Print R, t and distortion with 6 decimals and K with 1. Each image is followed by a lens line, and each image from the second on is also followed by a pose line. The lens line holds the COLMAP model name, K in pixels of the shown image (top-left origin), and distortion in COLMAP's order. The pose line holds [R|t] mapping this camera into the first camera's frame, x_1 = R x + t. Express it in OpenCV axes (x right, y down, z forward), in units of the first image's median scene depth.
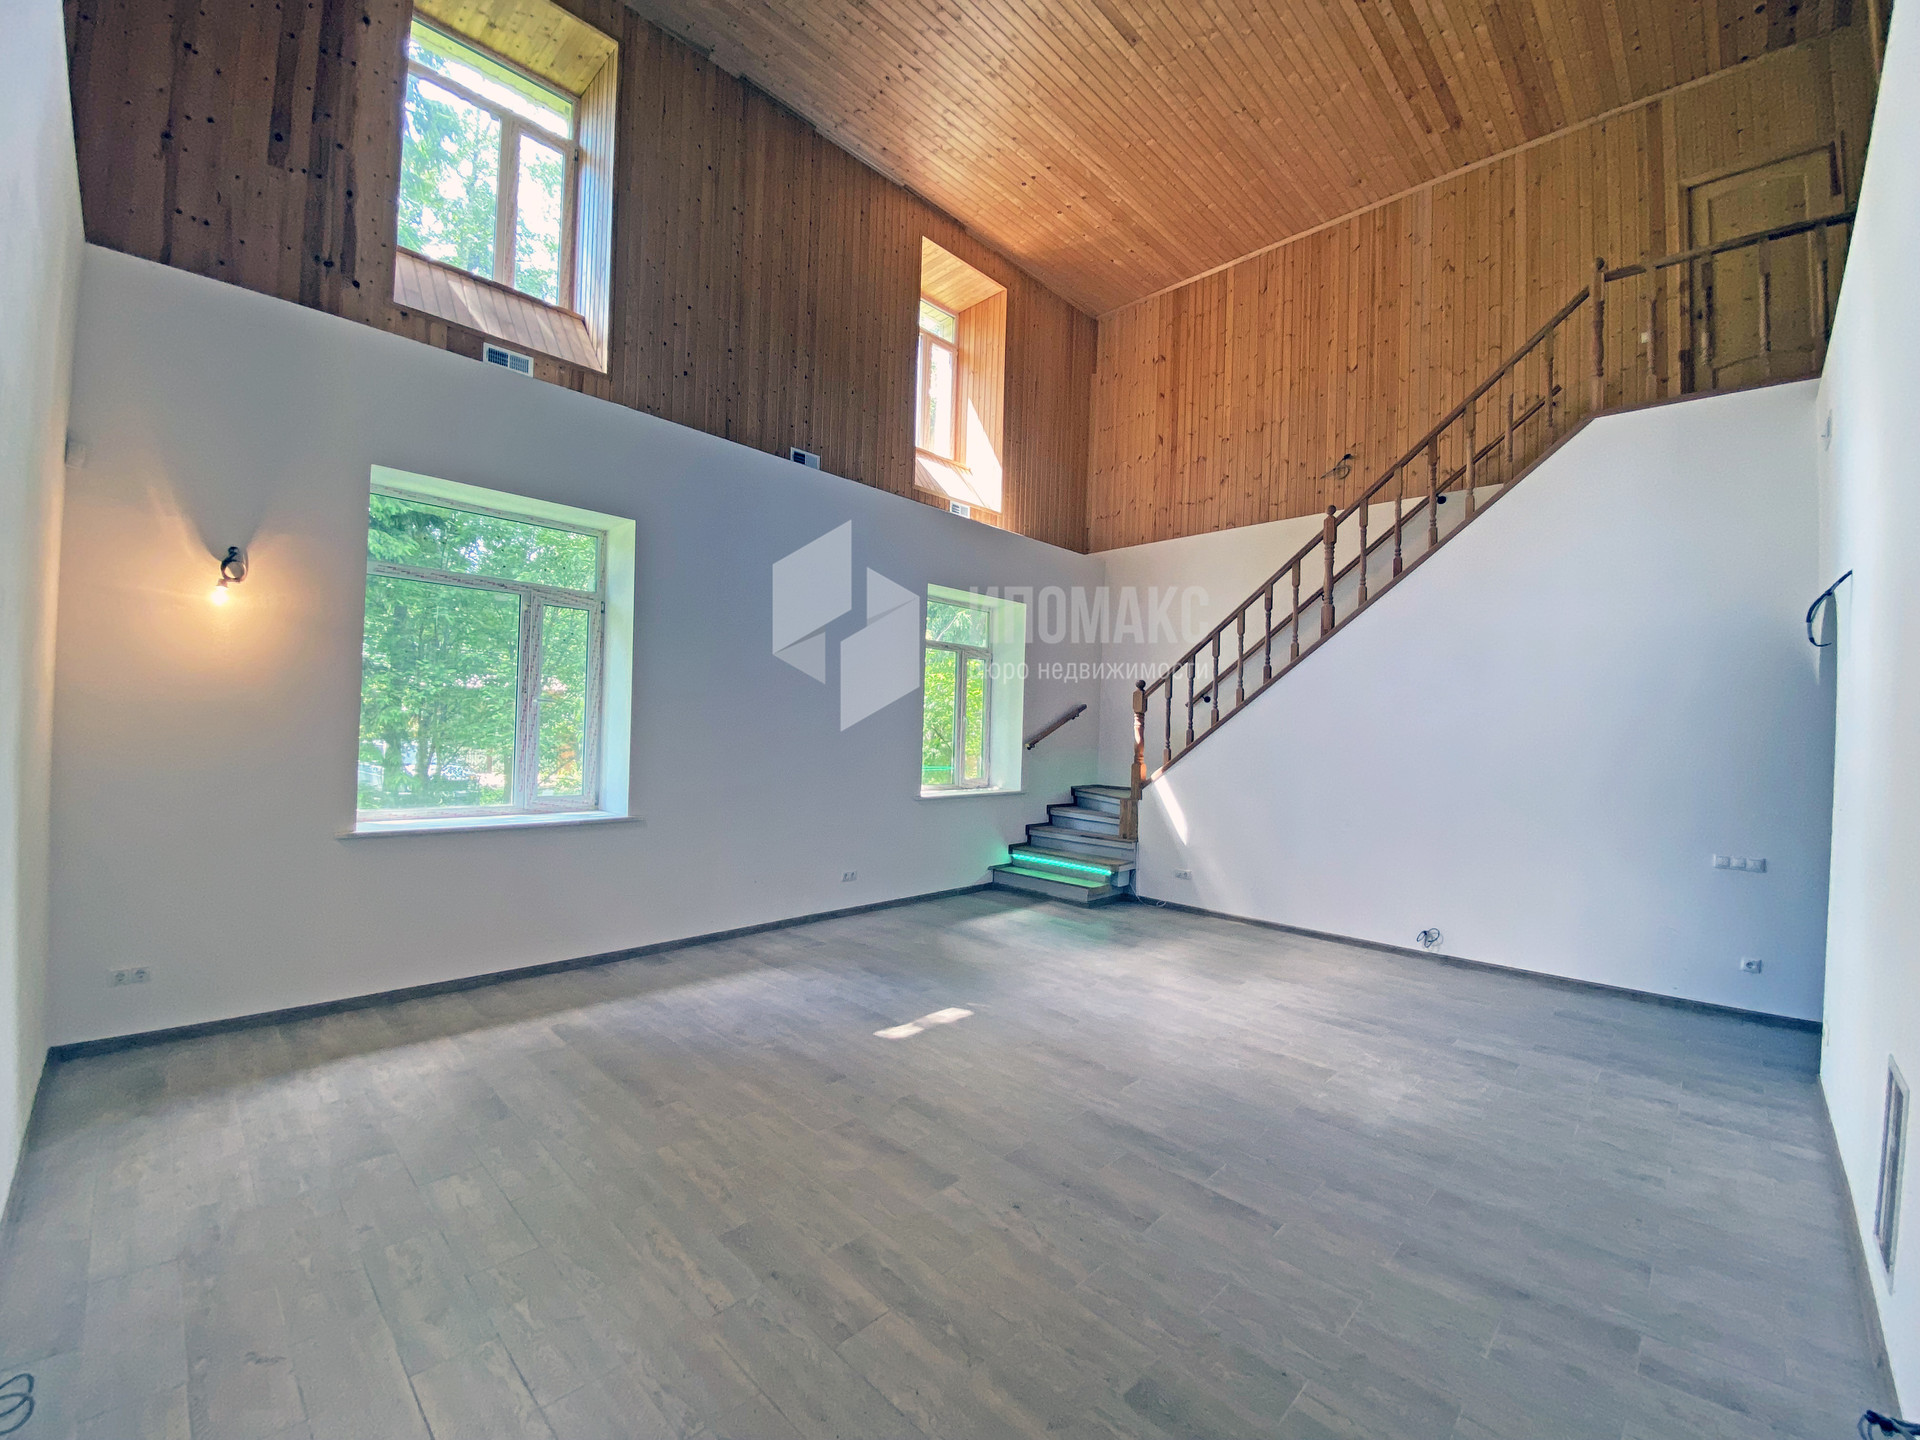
lens RADIAL K [[776.9, 0, 957.7], [0, 776.9, 731.9], [0, 0, 1]] dist [0.005737, -0.013979]
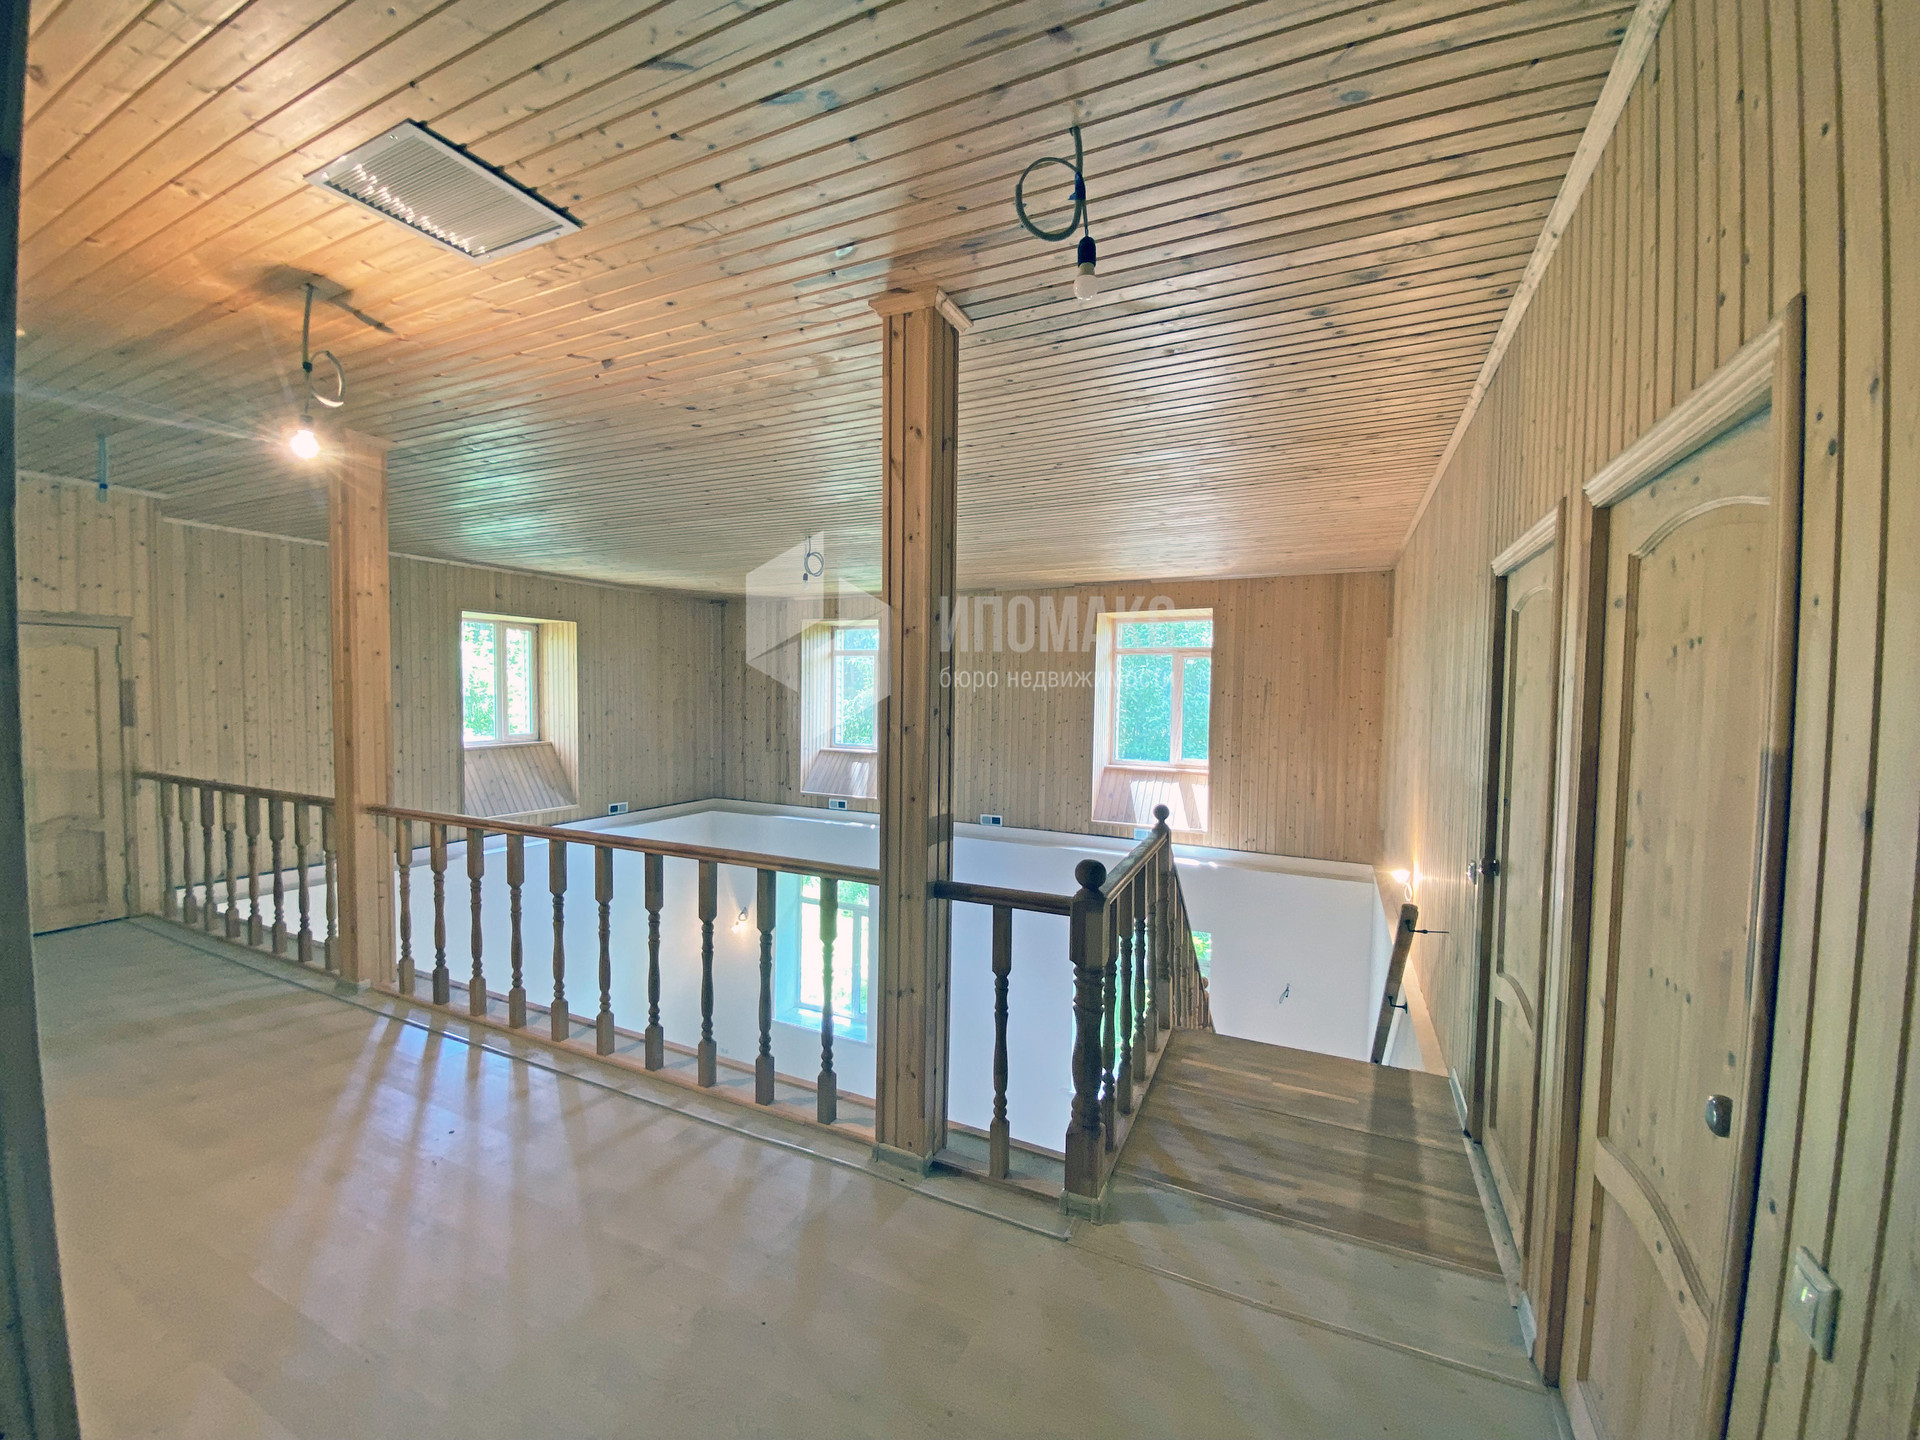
lens RADIAL K [[776.9, 0, 969.2], [0, 776.9, 725.1], [0, 0, 1]] dist [0.005737, -0.013979]
pose [[0.329124, 0.013684, -0.944188, 1.030919], [-0.005194, 0.999906, 0.012681, -0.491482], [0.944272, 0.000731, 0.329164, 0.436696]]
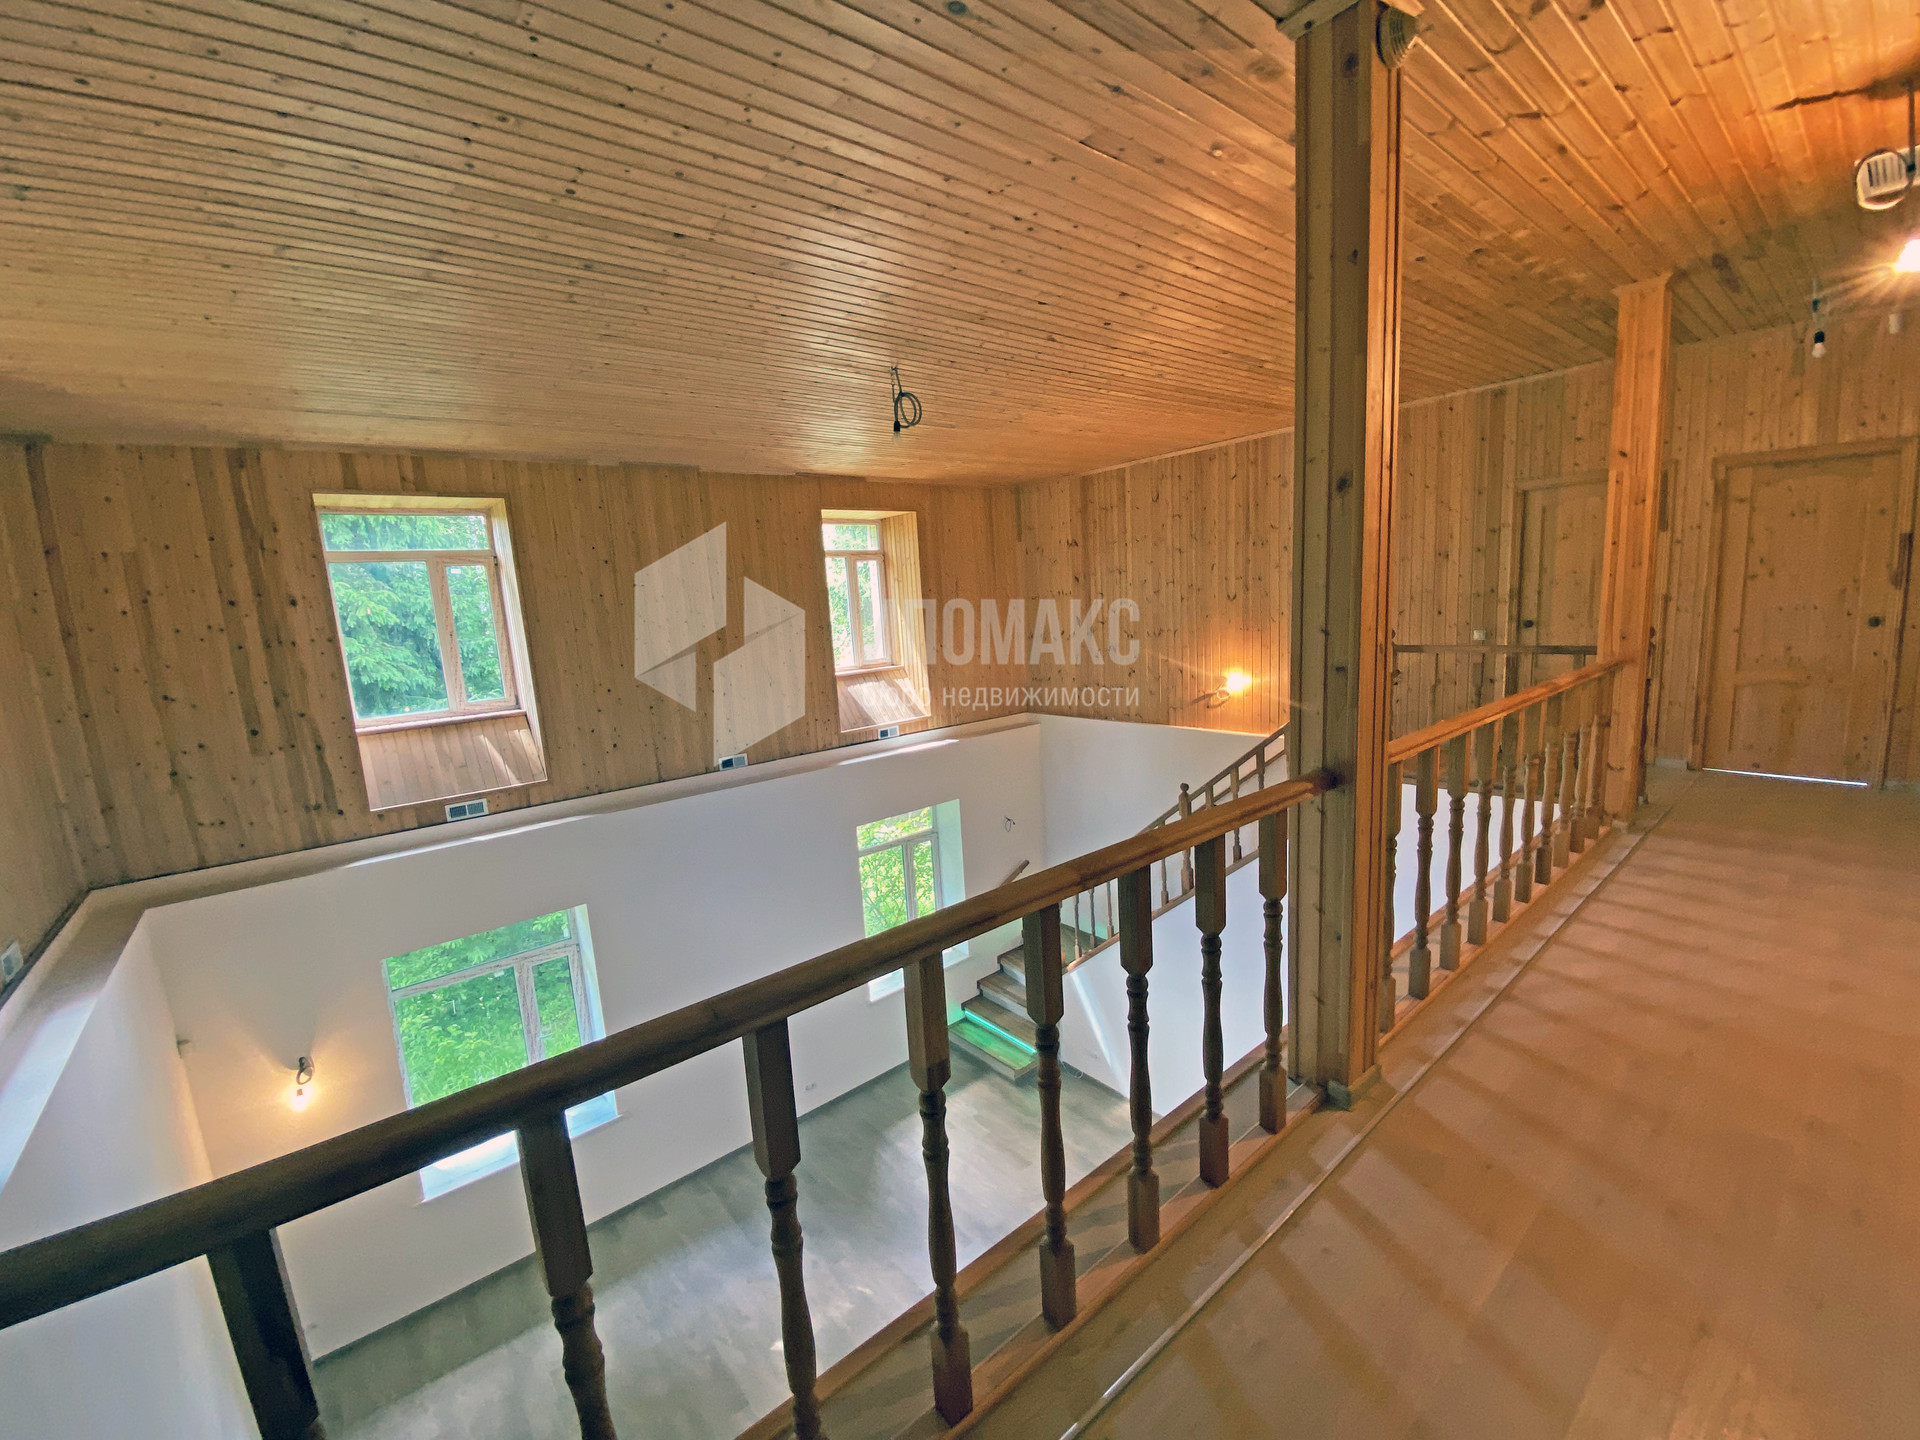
lens RADIAL K [[776.9, 0, 955.7], [0, 776.9, 726.8], [0, 0, 1]] dist [0.005737, -0.013979]
pose [[0.990438, -0.074132, -0.116350, 0.251492], [0.092002, 0.983363, 0.156631, -0.501852], [0.102803, -0.165837, 0.980780, -0.095401]]
